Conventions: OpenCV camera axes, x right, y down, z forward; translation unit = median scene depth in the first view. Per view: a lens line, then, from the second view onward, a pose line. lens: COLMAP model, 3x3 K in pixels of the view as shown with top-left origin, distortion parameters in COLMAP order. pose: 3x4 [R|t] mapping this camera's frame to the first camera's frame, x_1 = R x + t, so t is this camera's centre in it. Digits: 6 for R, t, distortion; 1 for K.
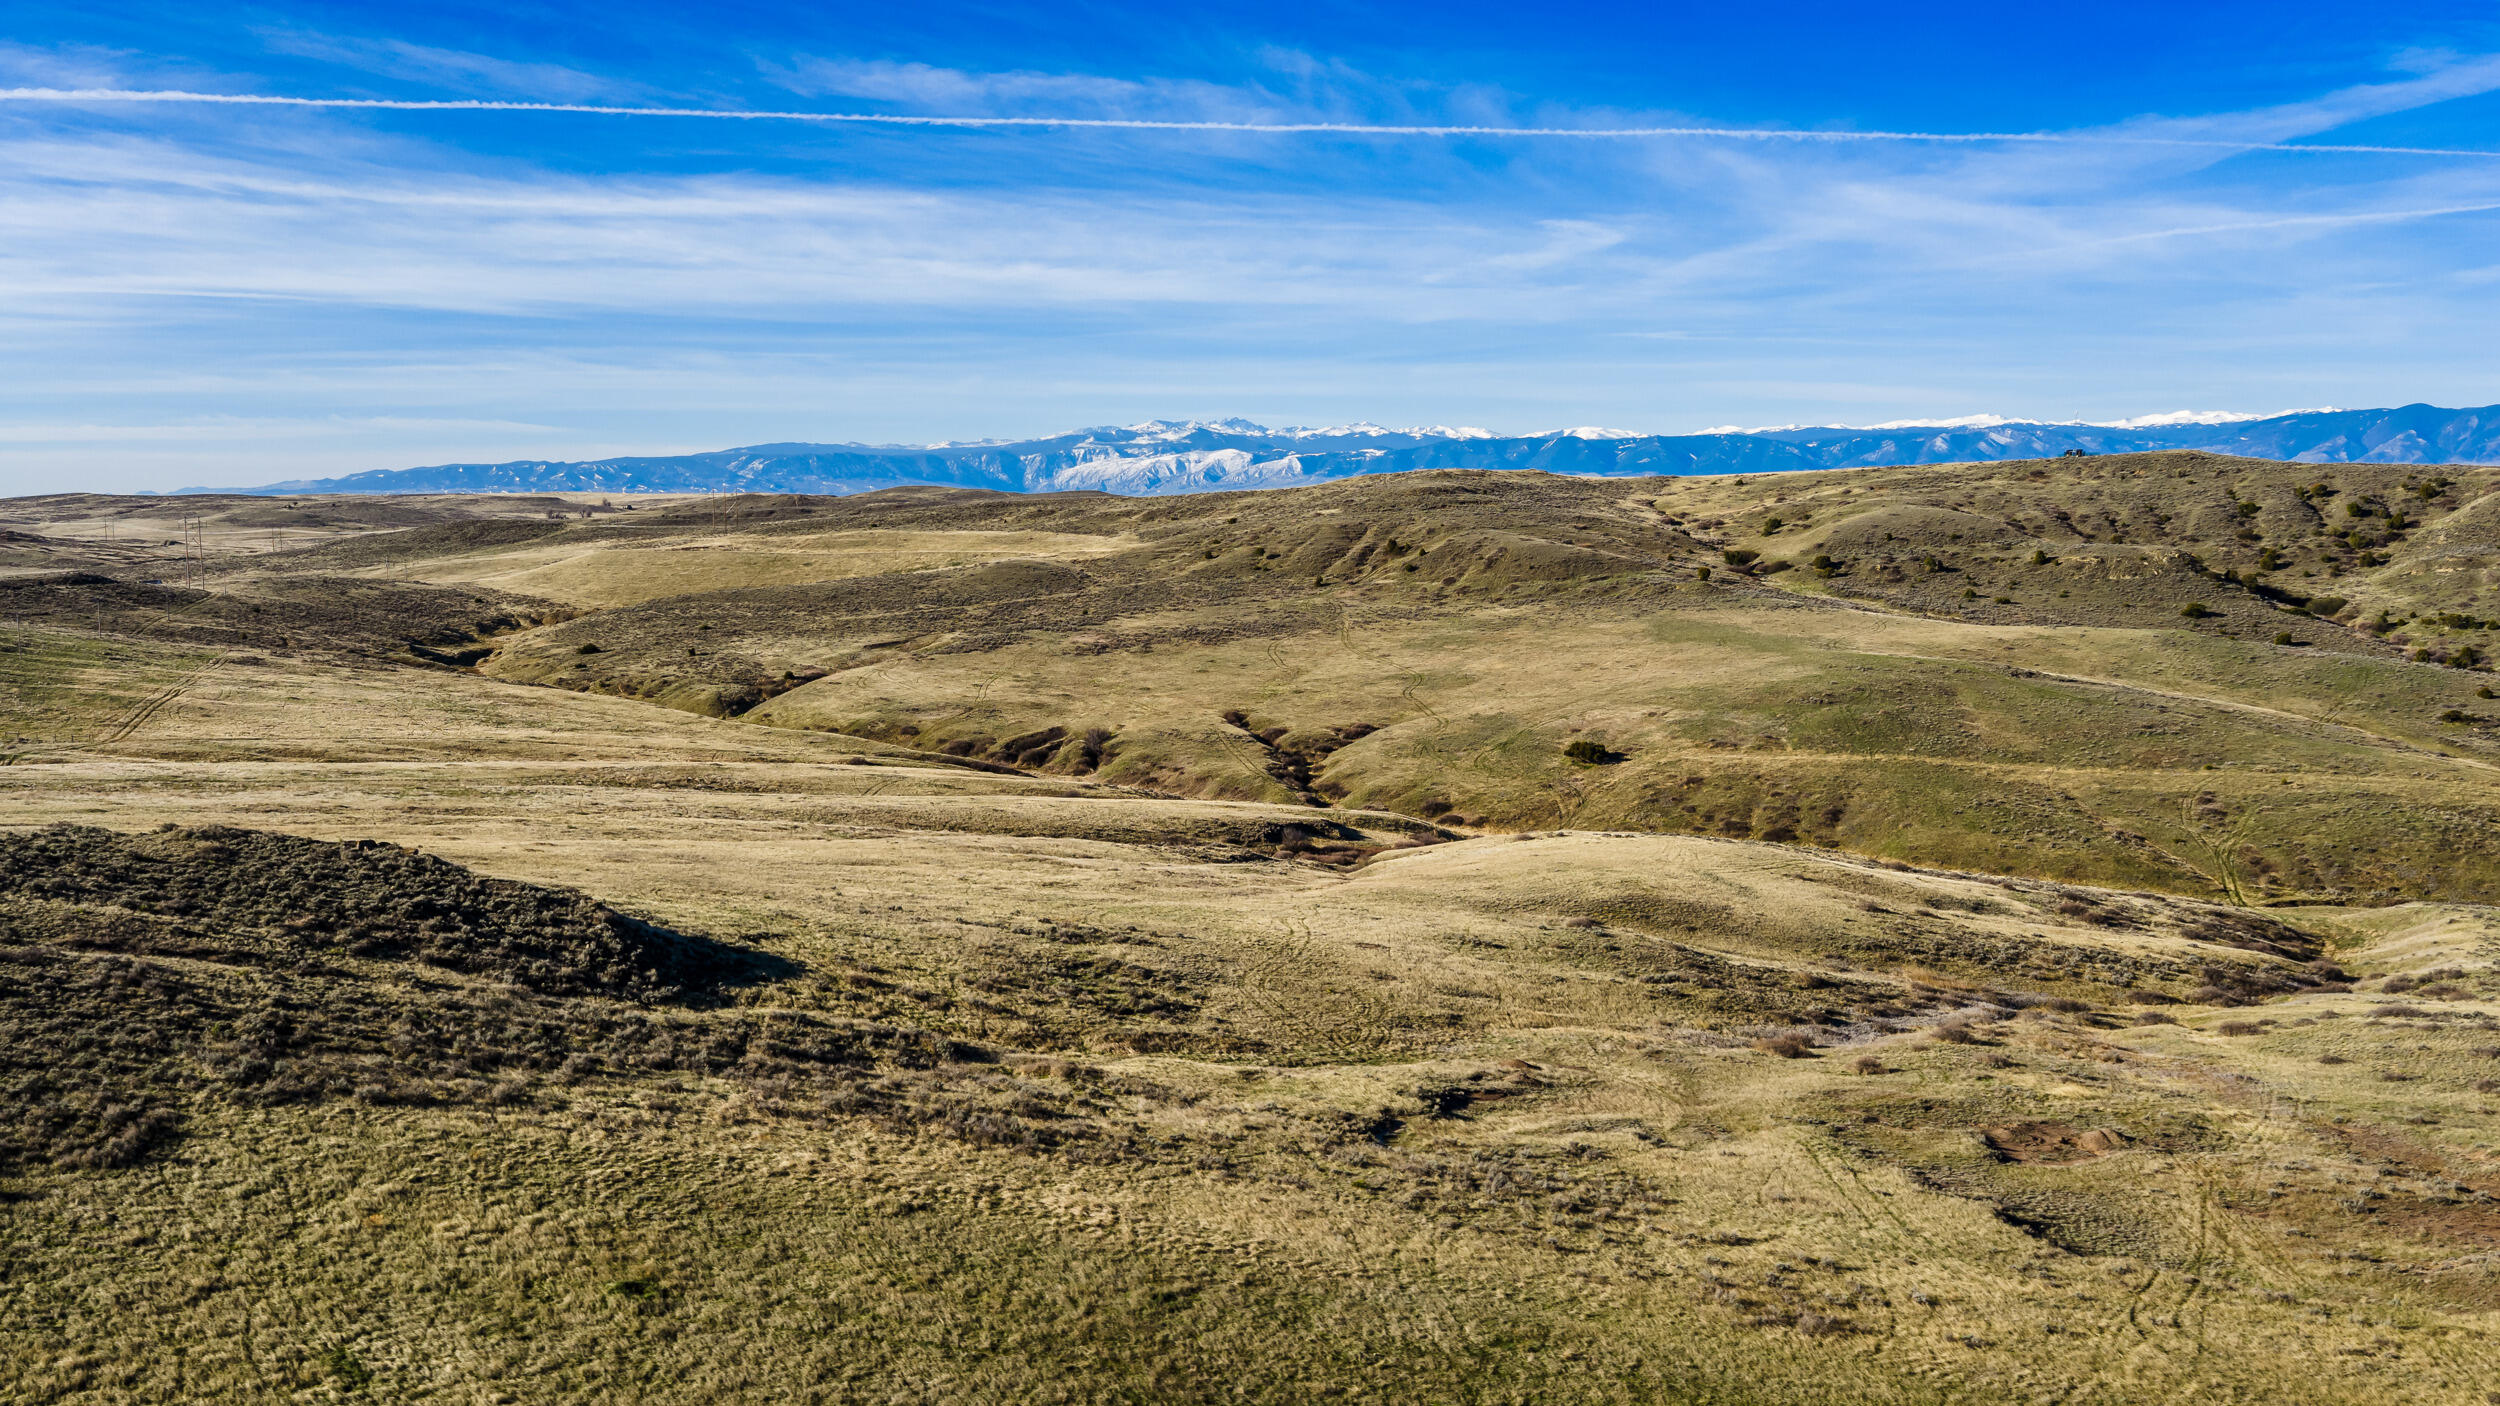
lens RADIAL K [[2053.9, 0, 1259.4], [0, 2053.9, 702.0], [0, 0, 1]] dist [0.012767, -0.043308]
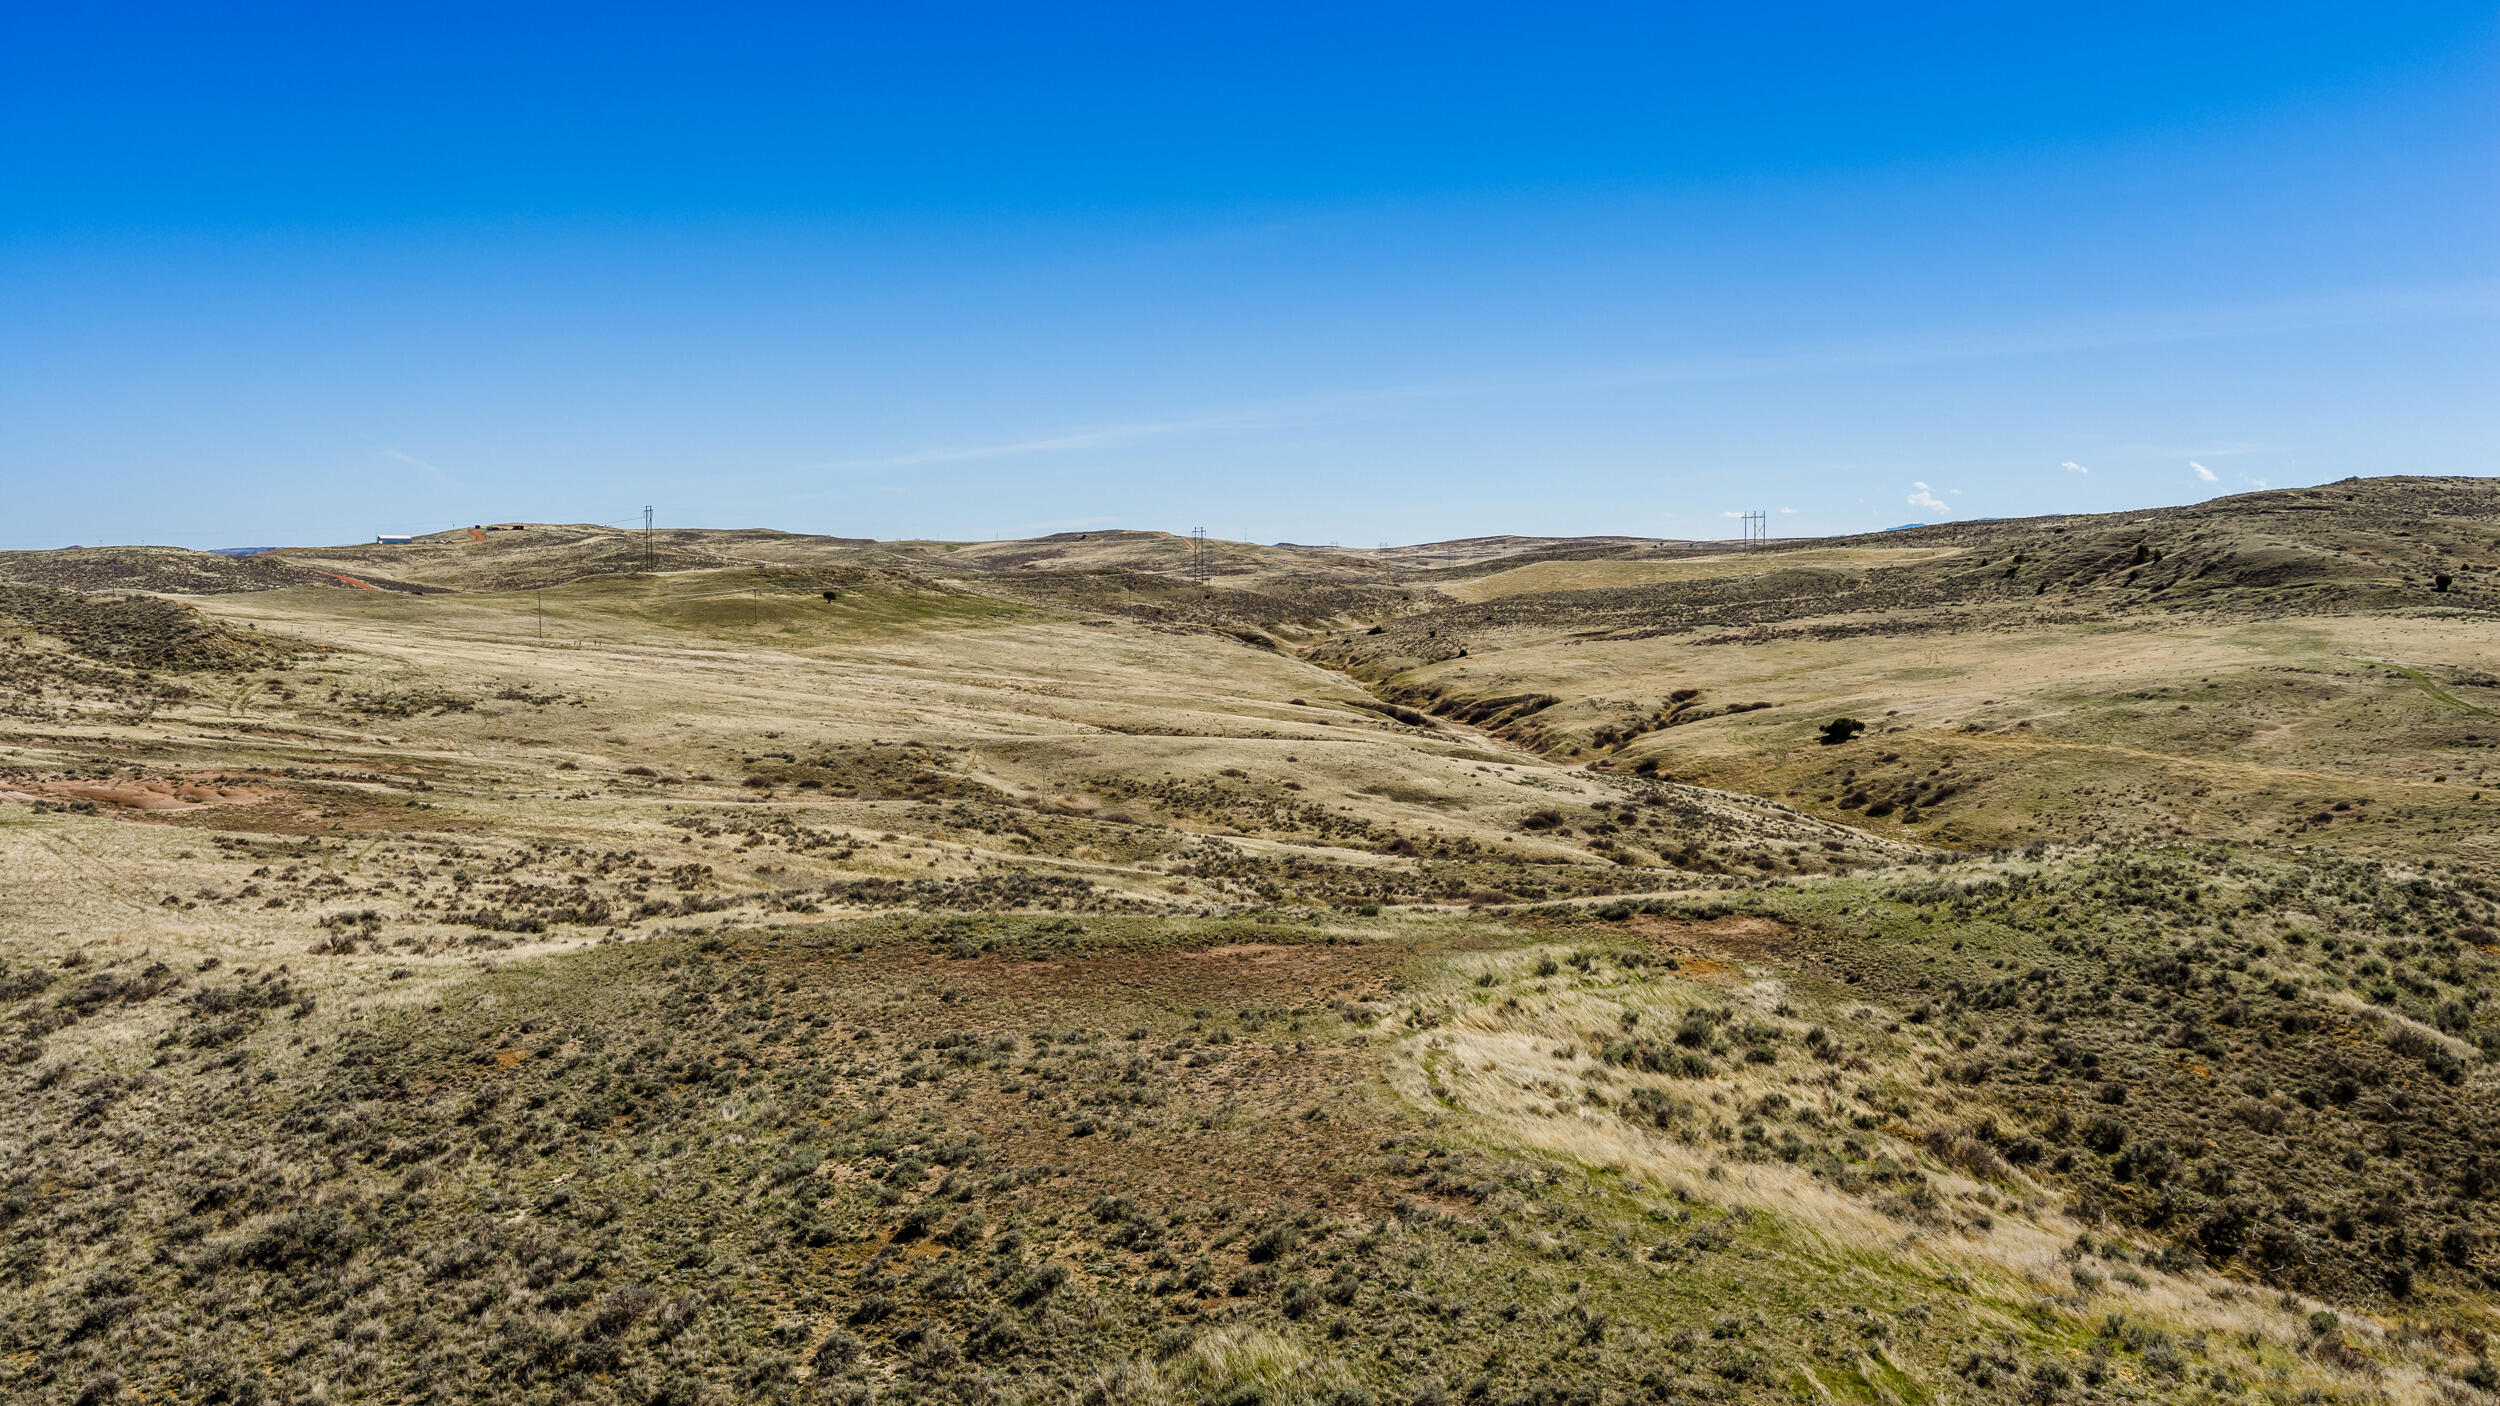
lens RADIAL K [[2040.1, 0, 1246.4], [0, 2040.1, 712.6], [0, 0, 1]] dist [0.005961, -0.017323]
pose [[0.748689, 0.055393, -0.660603, 0.425878], [-0.068542, 0.997630, 0.005973, 0.021566], [0.659369, 0.040807, 0.750711, 0.039077]]
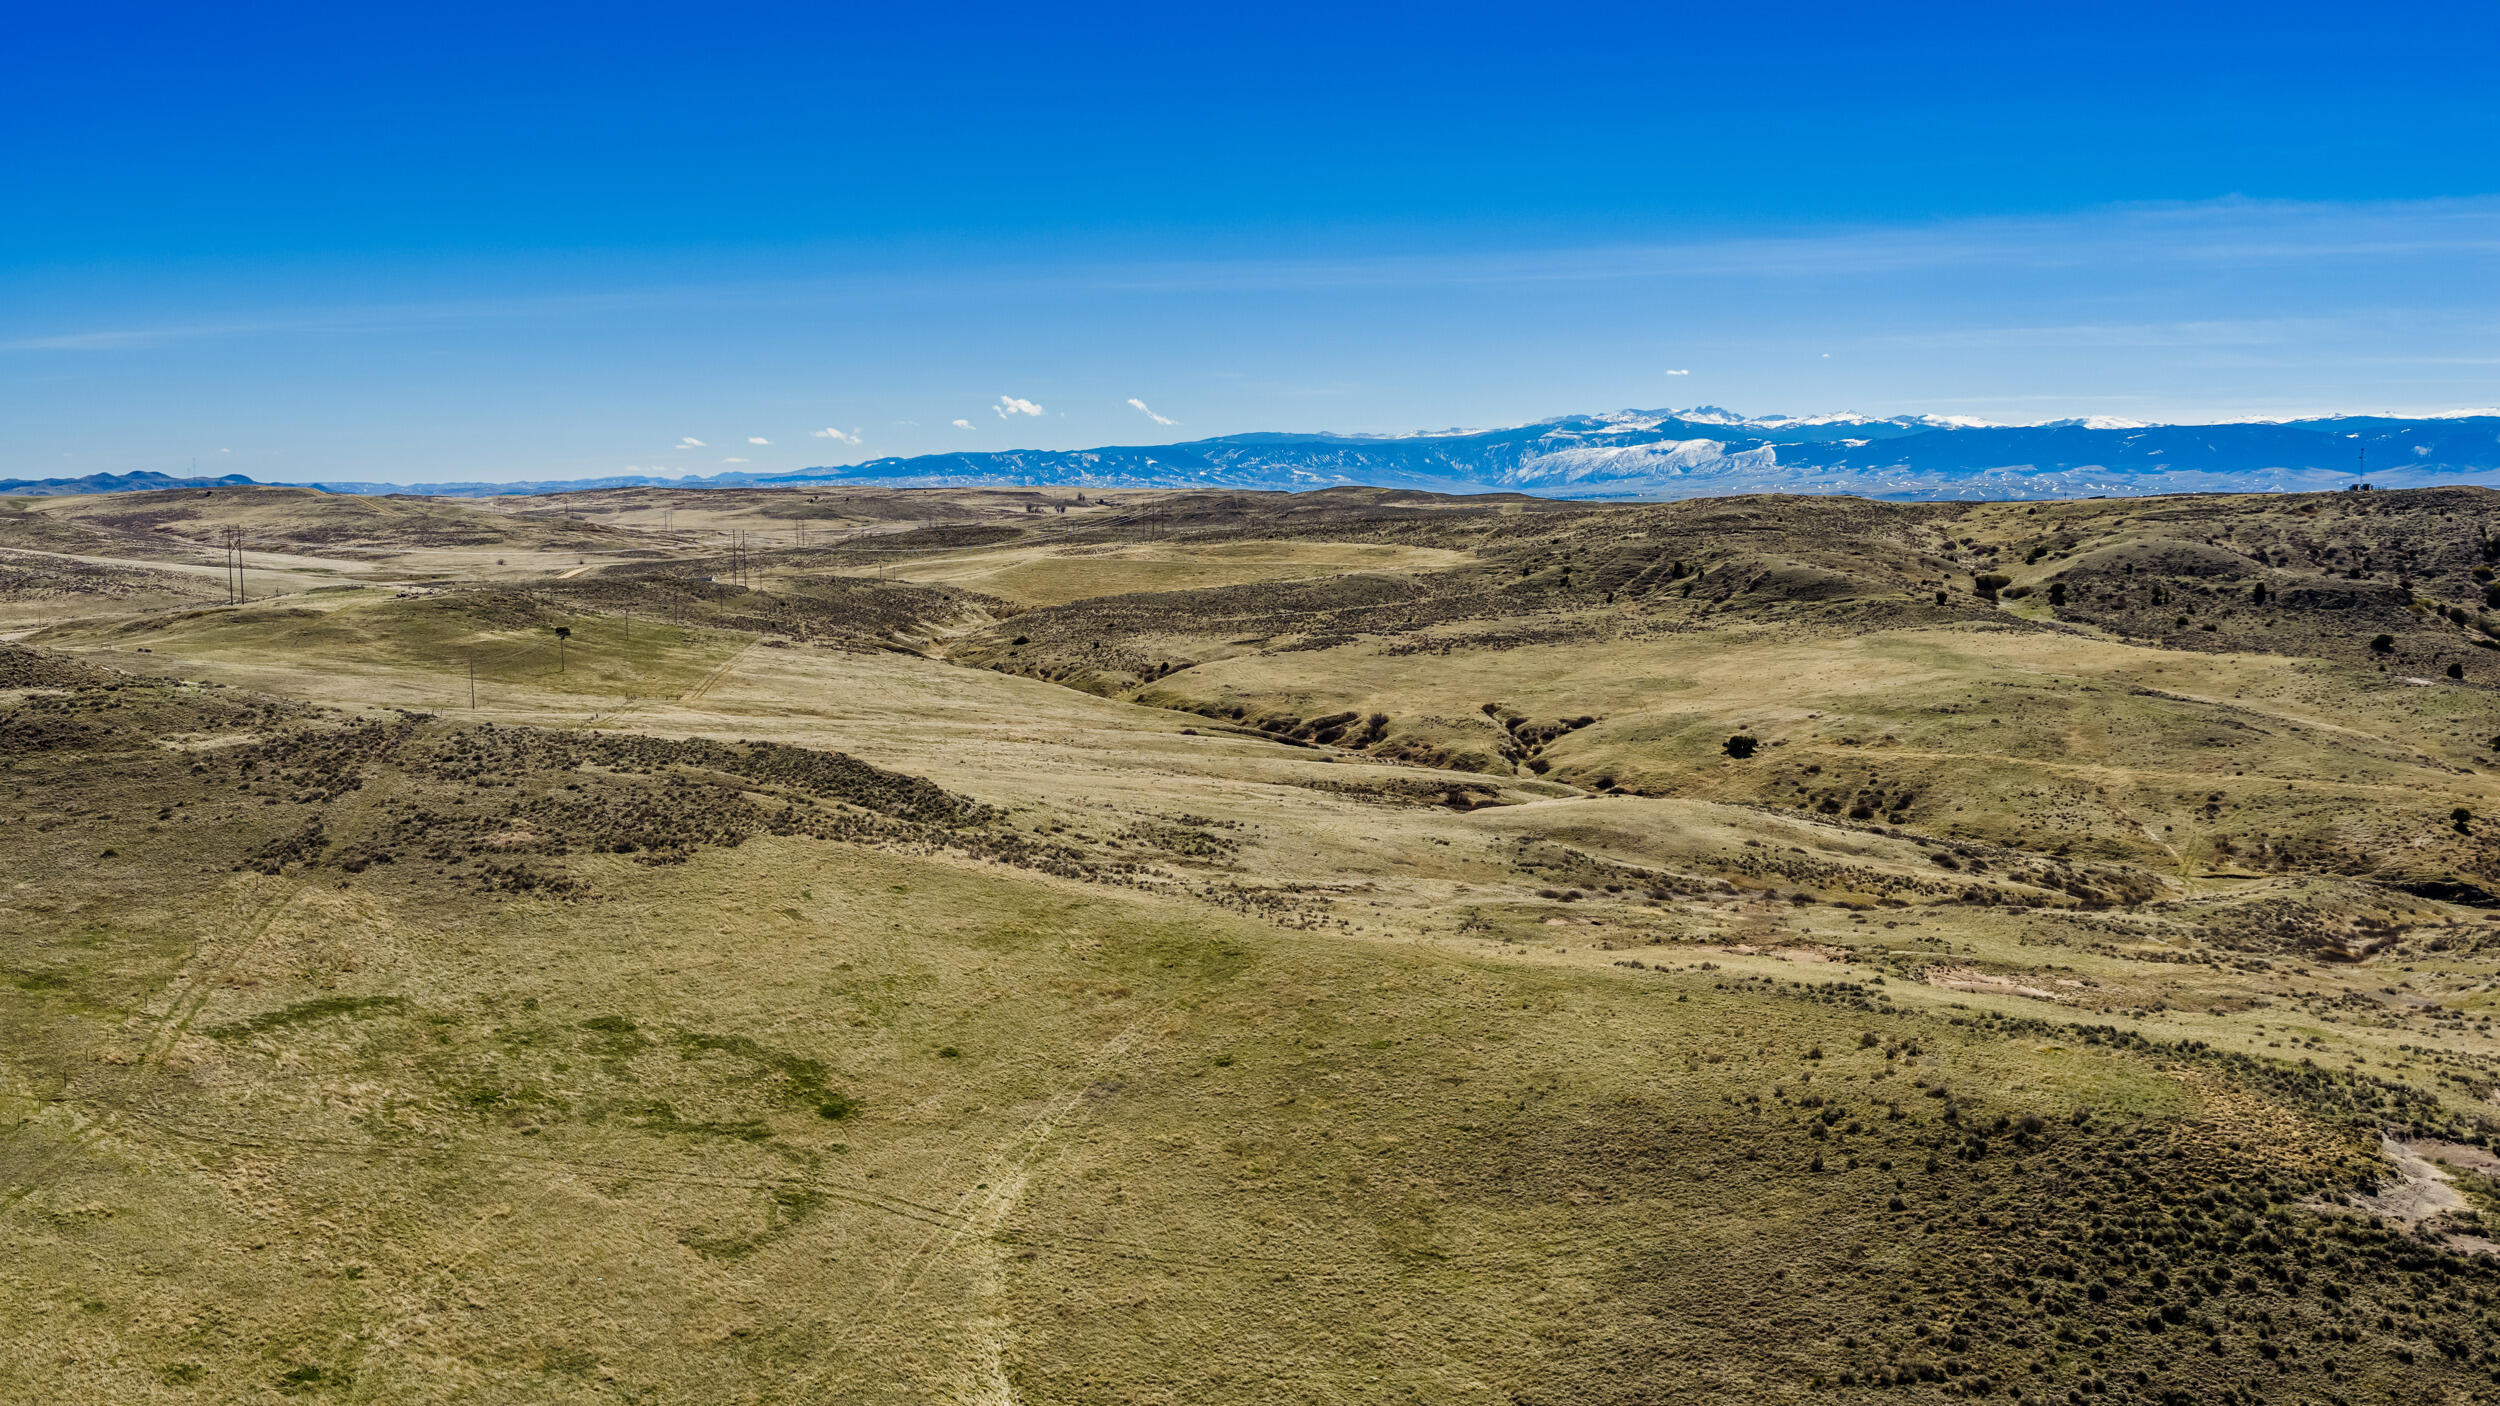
lens RADIAL K [[2052.9, 0, 1245.3], [0, 2052.9, 709.6], [0, 0, 1]] dist [0.007530, -0.017558]
pose [[0.972988, 0.031998, -0.228629, 0.107244], [-0.029873, 0.999472, 0.012750, -0.003025], [0.228916, -0.005576, 0.973430, -0.220683]]
